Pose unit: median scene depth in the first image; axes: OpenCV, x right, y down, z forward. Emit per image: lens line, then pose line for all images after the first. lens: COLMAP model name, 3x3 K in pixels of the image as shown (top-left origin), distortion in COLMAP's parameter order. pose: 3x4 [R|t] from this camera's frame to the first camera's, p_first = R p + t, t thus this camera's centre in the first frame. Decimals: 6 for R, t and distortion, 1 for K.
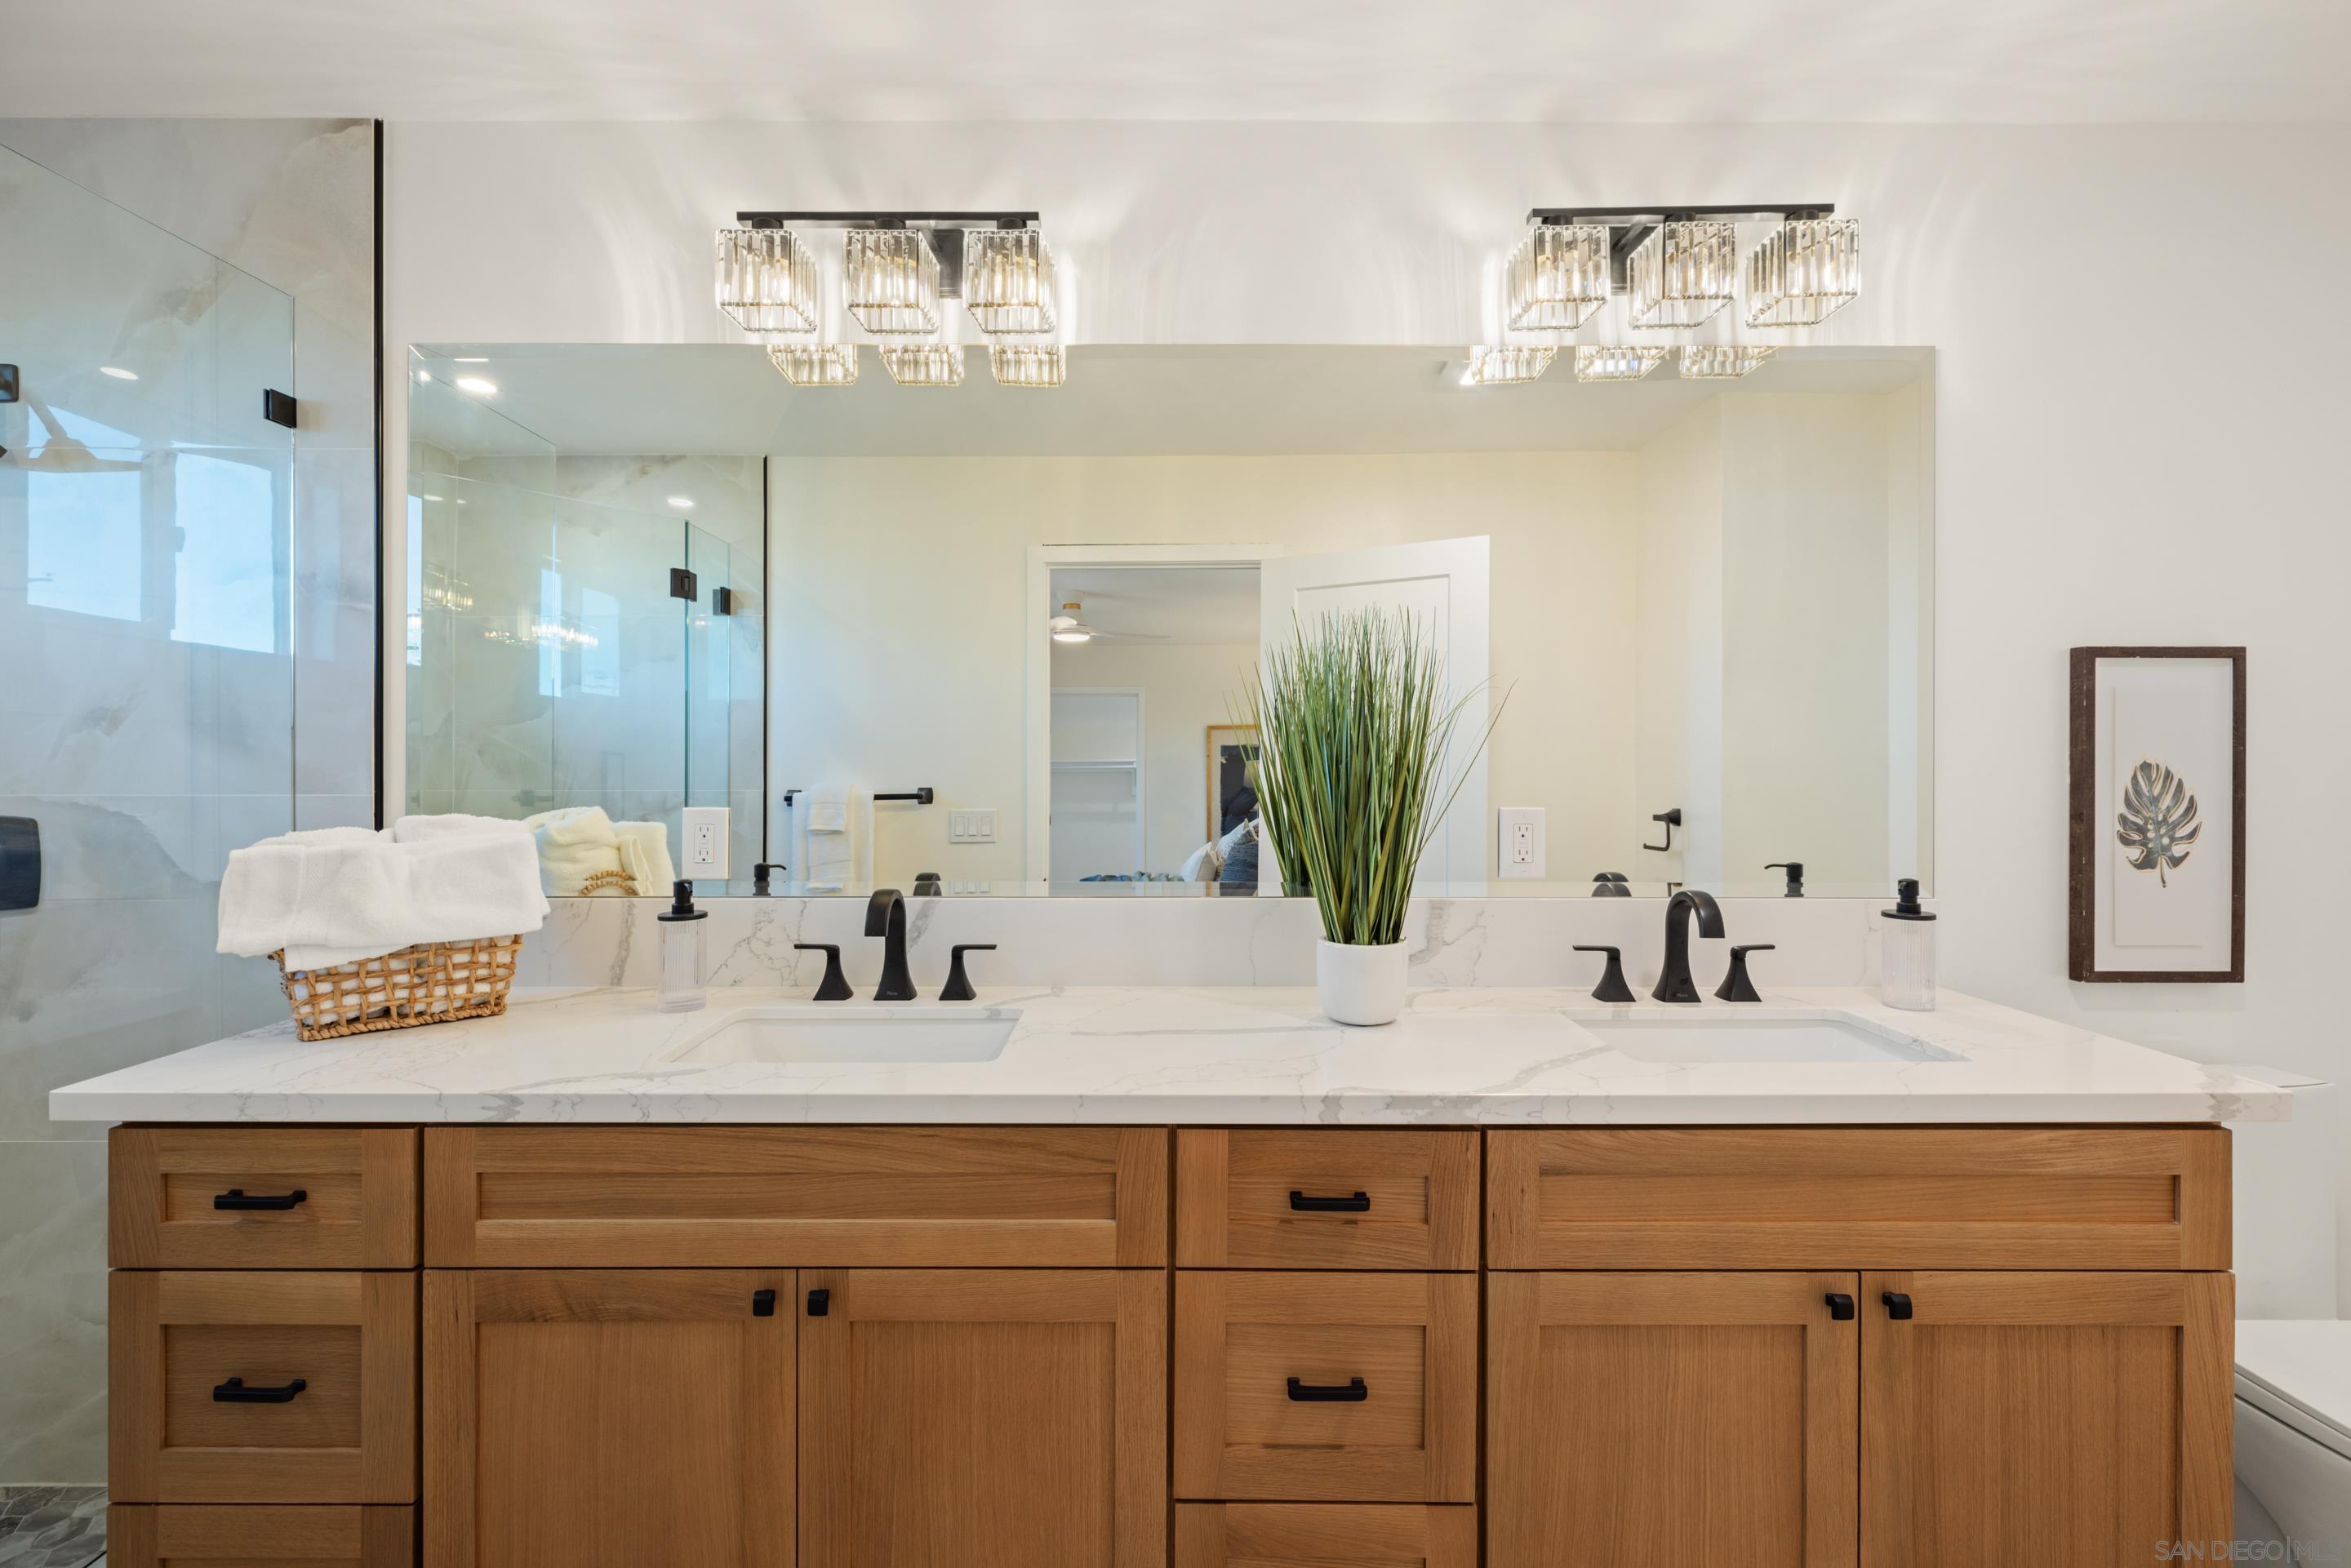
lens RADIAL K [[1015.8, 0, 1140.4], [0, 1015.8, 775.1], [0, 0, 1]] dist [0.005781, -0.000706]
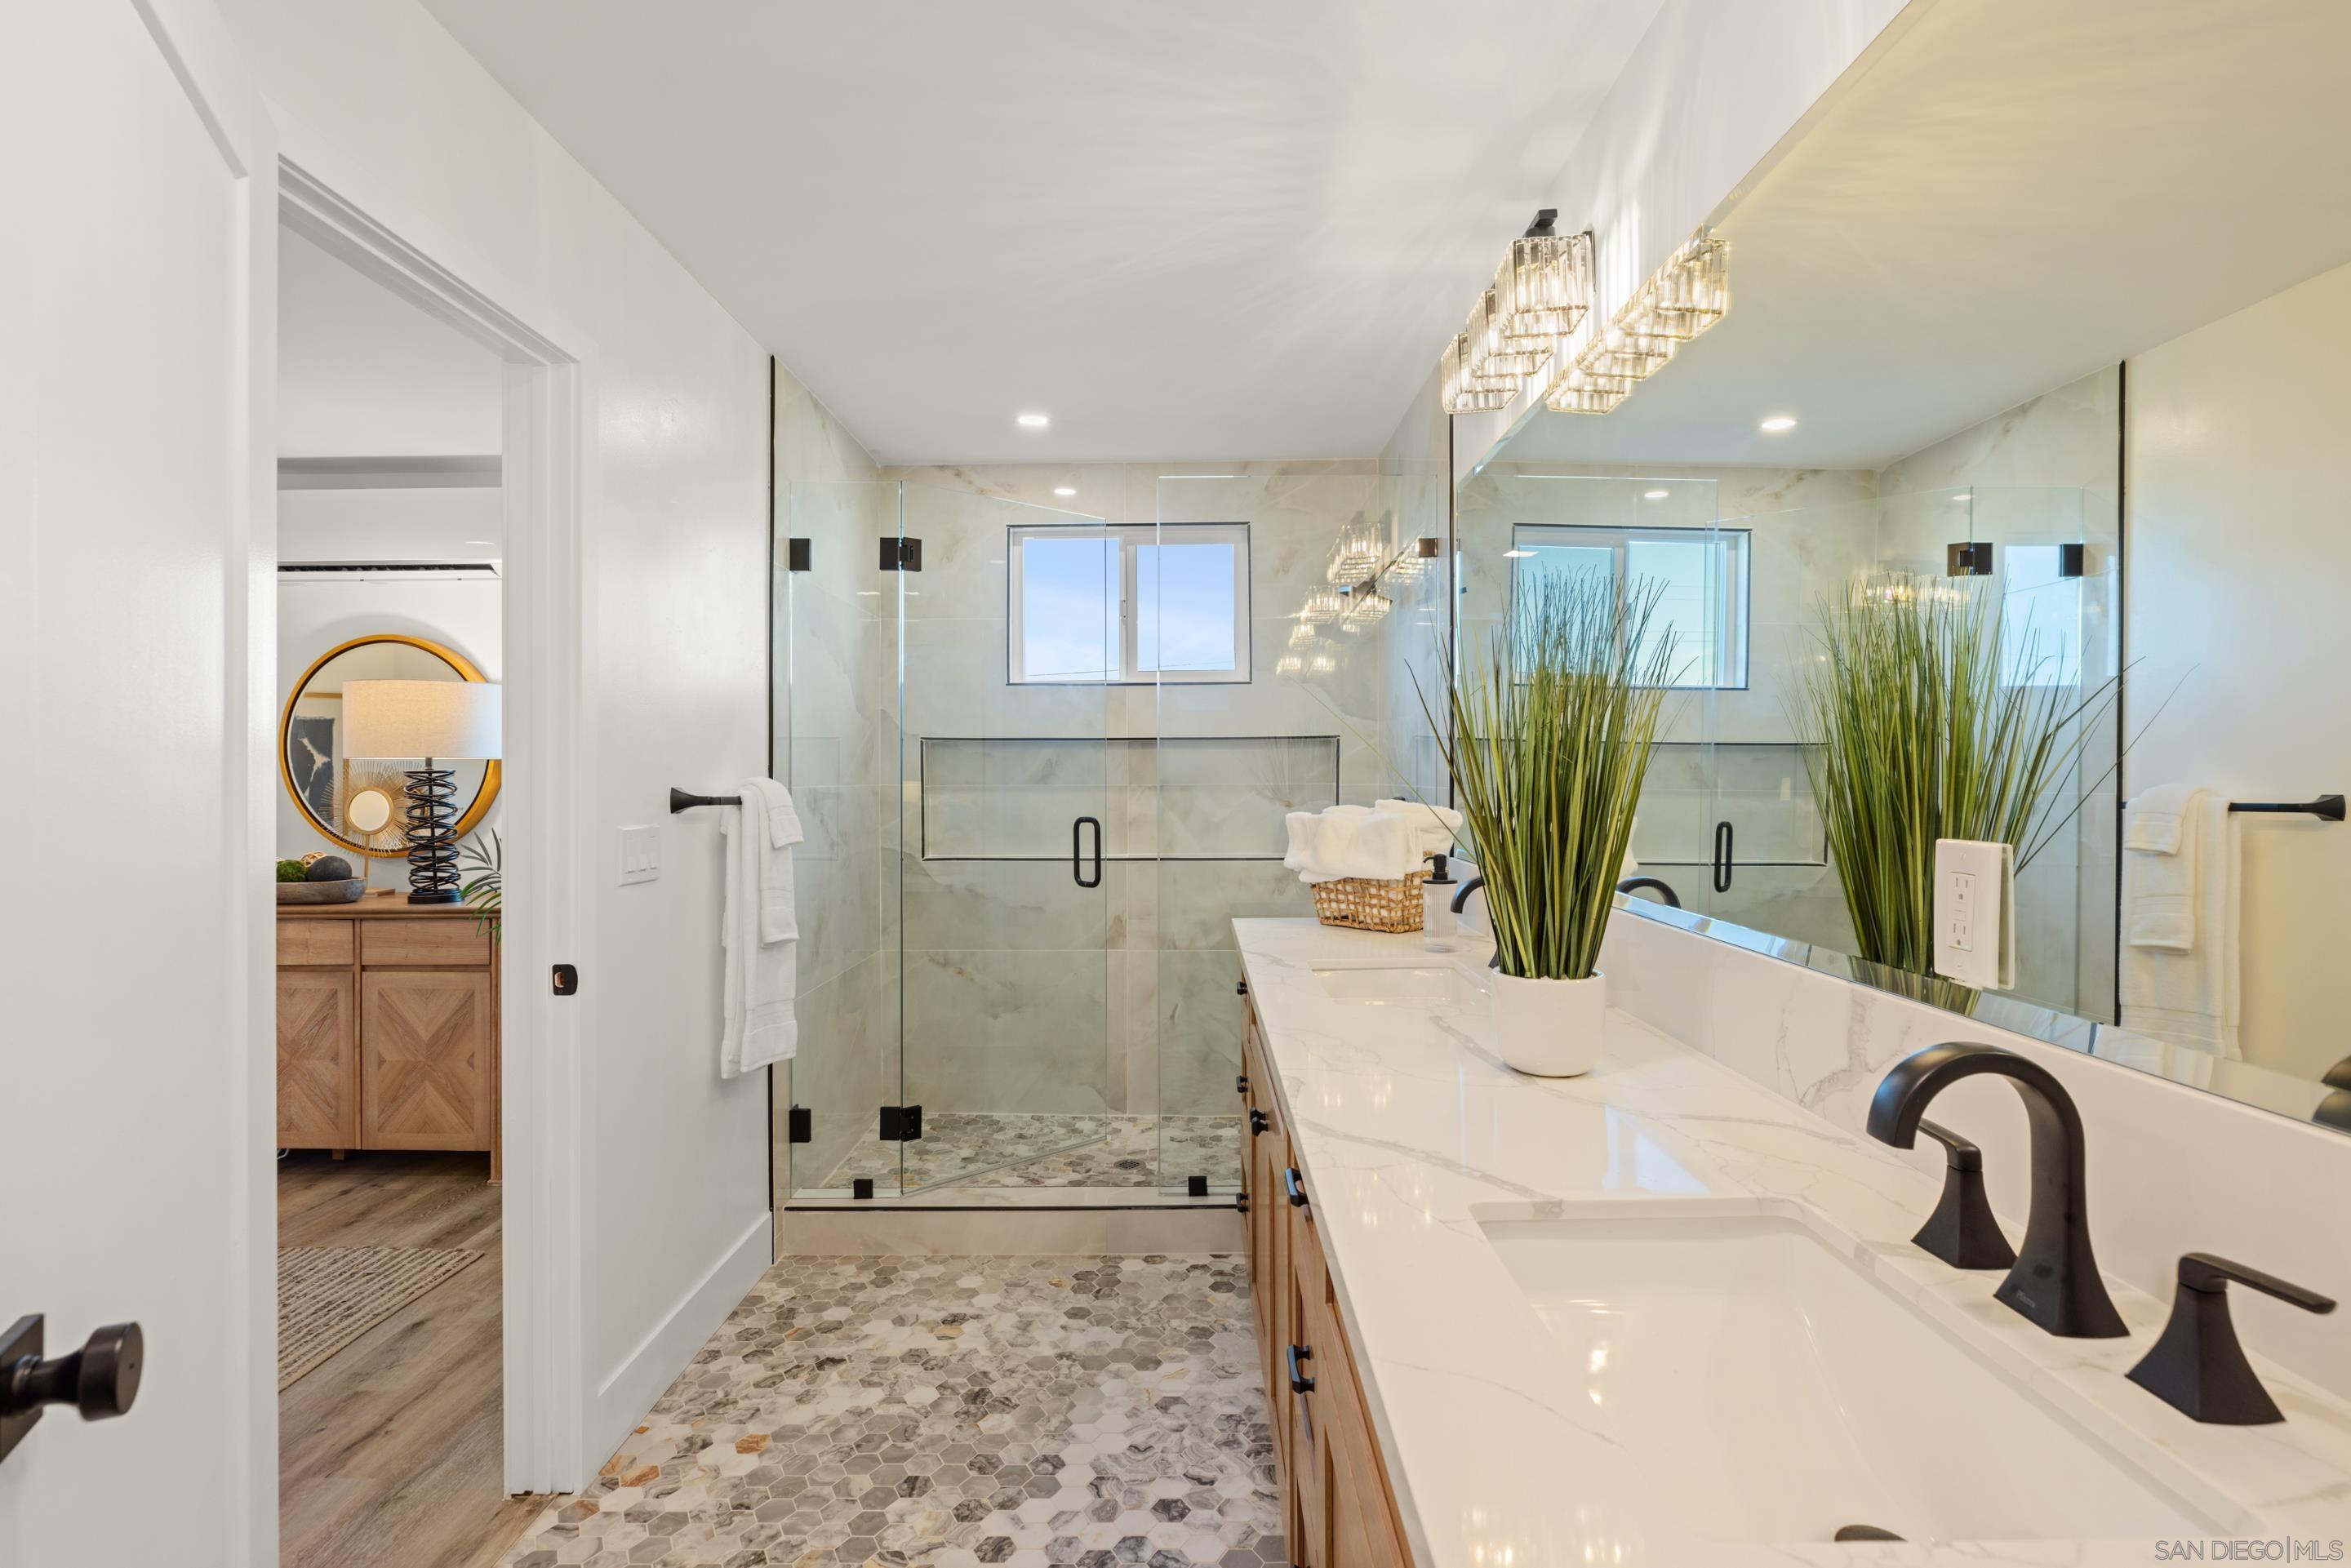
lens RADIAL K [[1151.4, 0, 1245.5], [0, 1151.4, 778.0], [0, 0, 1]] dist [-0.003812, -0.000387]
pose [[0.047943, 0.003723, -0.998843, 1.118866], [-0.005728, 0.999978, 0.003452, 0.000782], [0.998834, 0.005556, 0.047964, 0.733055]]
